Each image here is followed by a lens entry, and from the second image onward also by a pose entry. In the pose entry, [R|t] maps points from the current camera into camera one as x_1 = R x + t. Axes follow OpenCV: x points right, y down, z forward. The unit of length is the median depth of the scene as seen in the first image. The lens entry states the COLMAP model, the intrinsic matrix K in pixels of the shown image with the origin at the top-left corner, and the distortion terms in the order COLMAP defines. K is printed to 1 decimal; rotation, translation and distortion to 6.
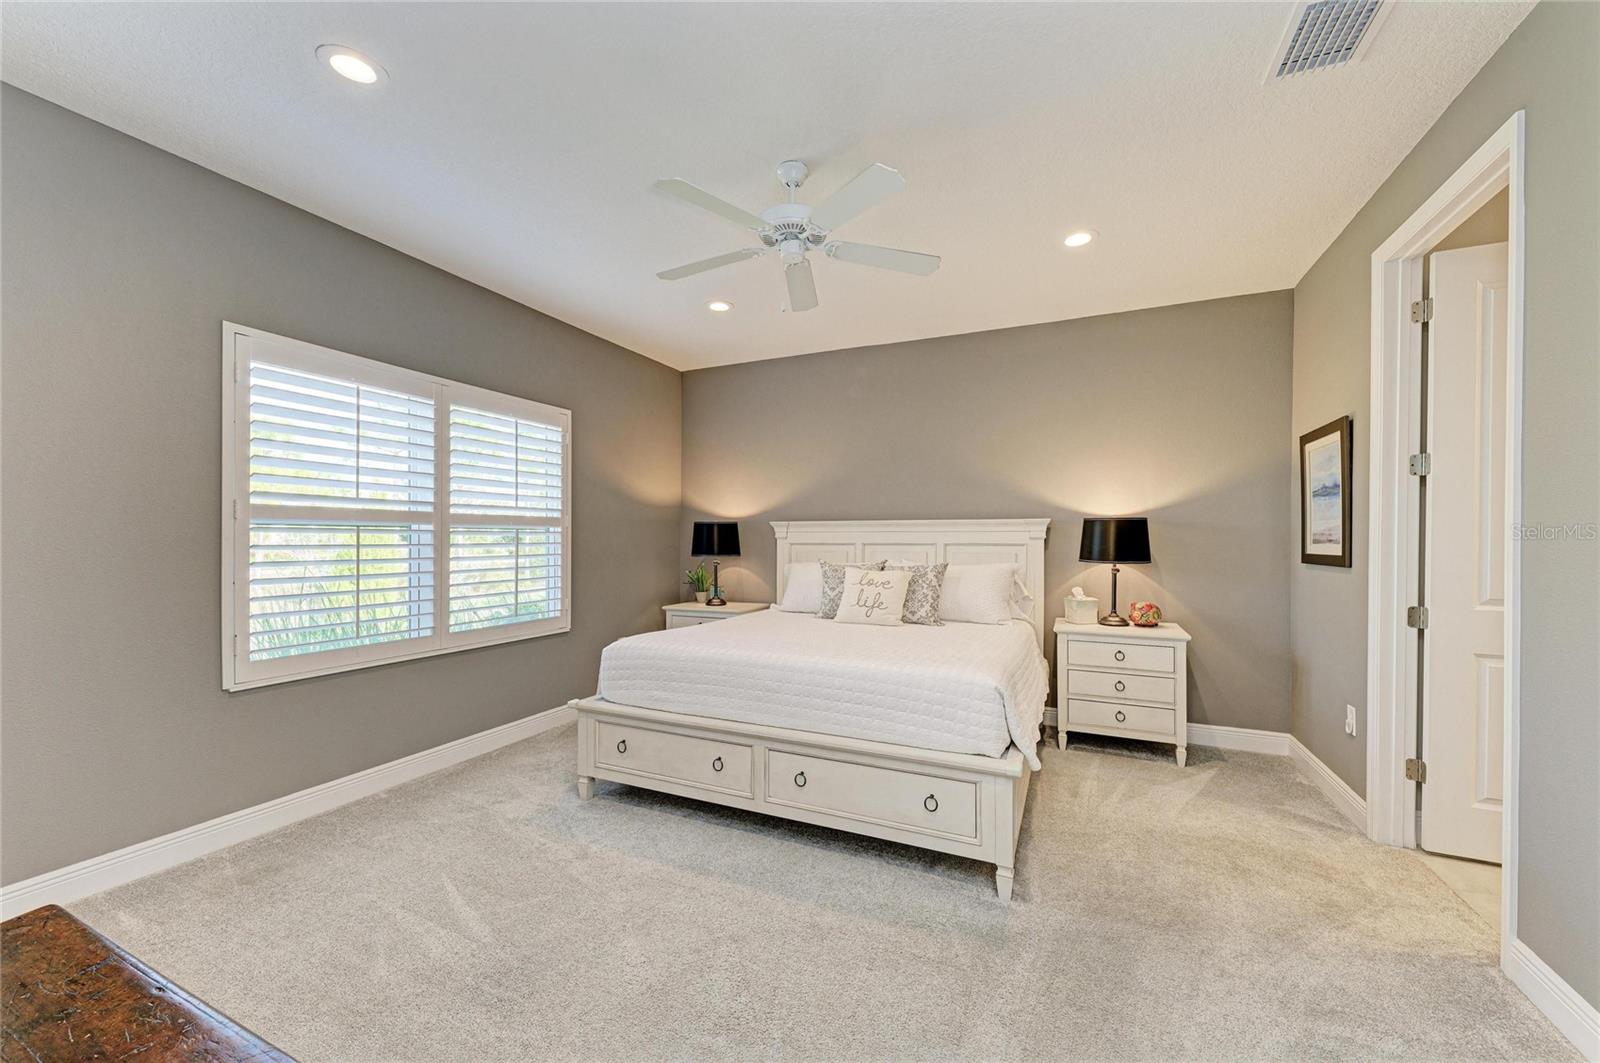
lens RADIAL K [[599.0, 0, 805.2], [0, 599.0, 539.2], [0, 0, 1]] dist [0.015741, -0.000010]
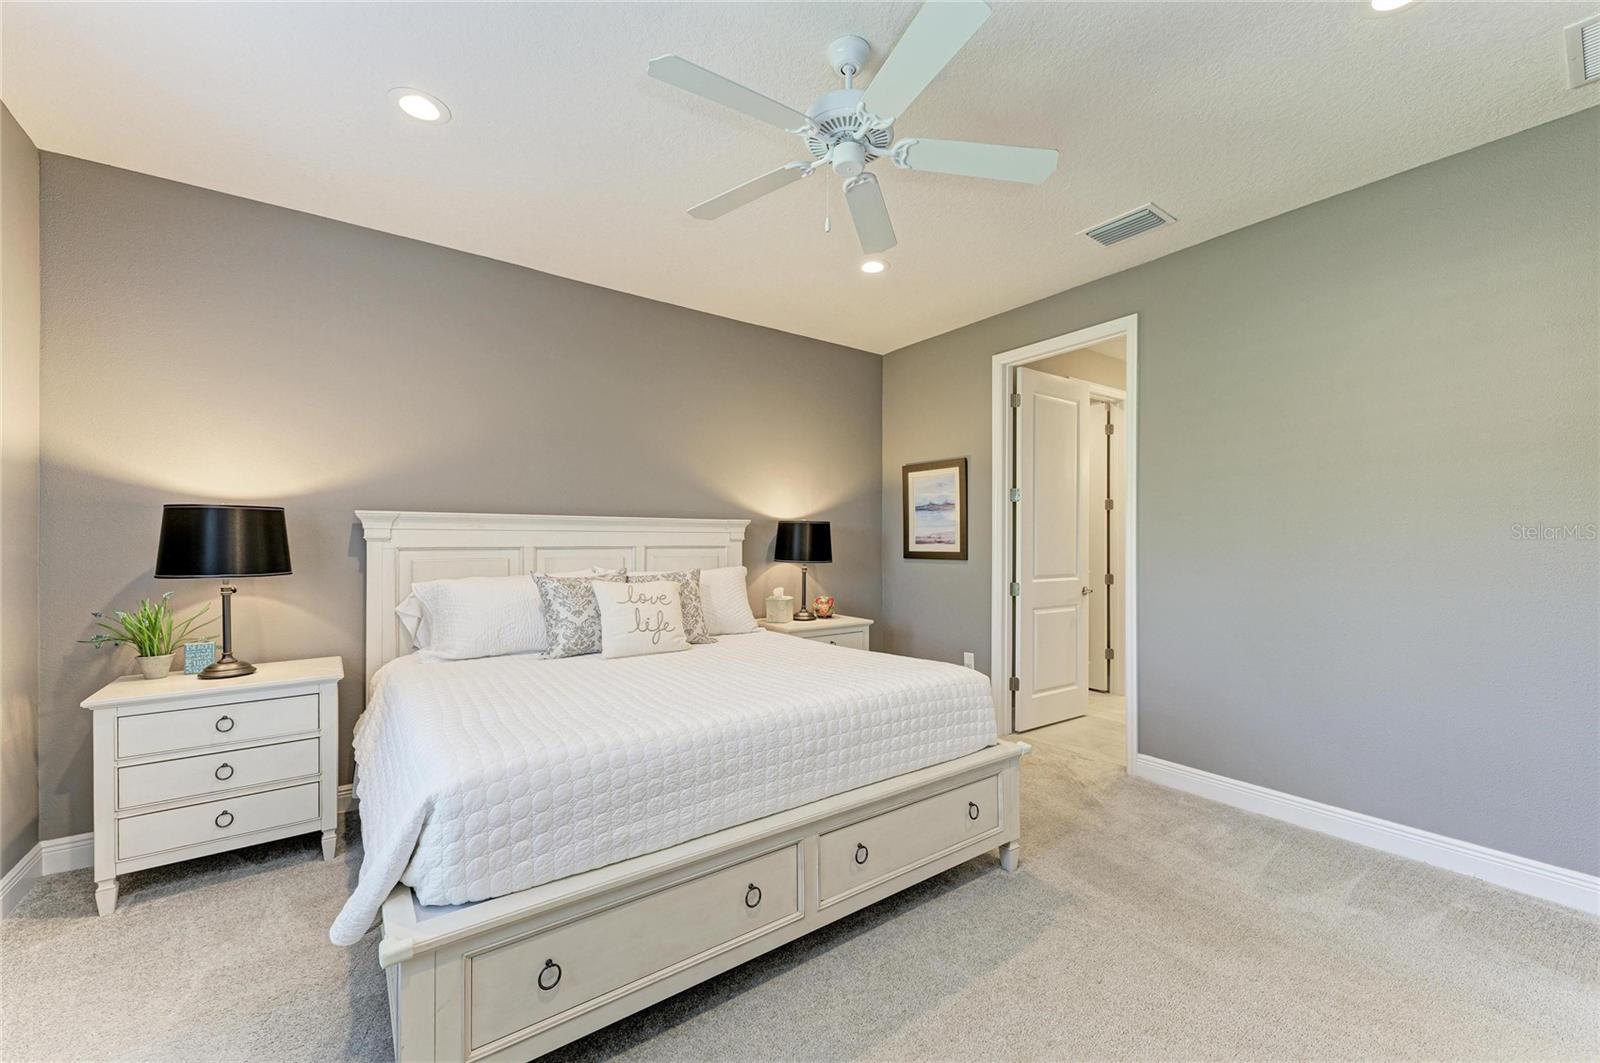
lens RADIAL K [[636.8, 0, 799.1], [0, 636.8, 538.0], [0, 0, 1]] dist [0.014734, 0.000008]
pose [[0.492283, 0.003635, 0.870428, -0.558885], [0.000507, 0.999990, -0.004463, -0.000034], [-0.870435, 0.002638, 0.492276, 0.492542]]
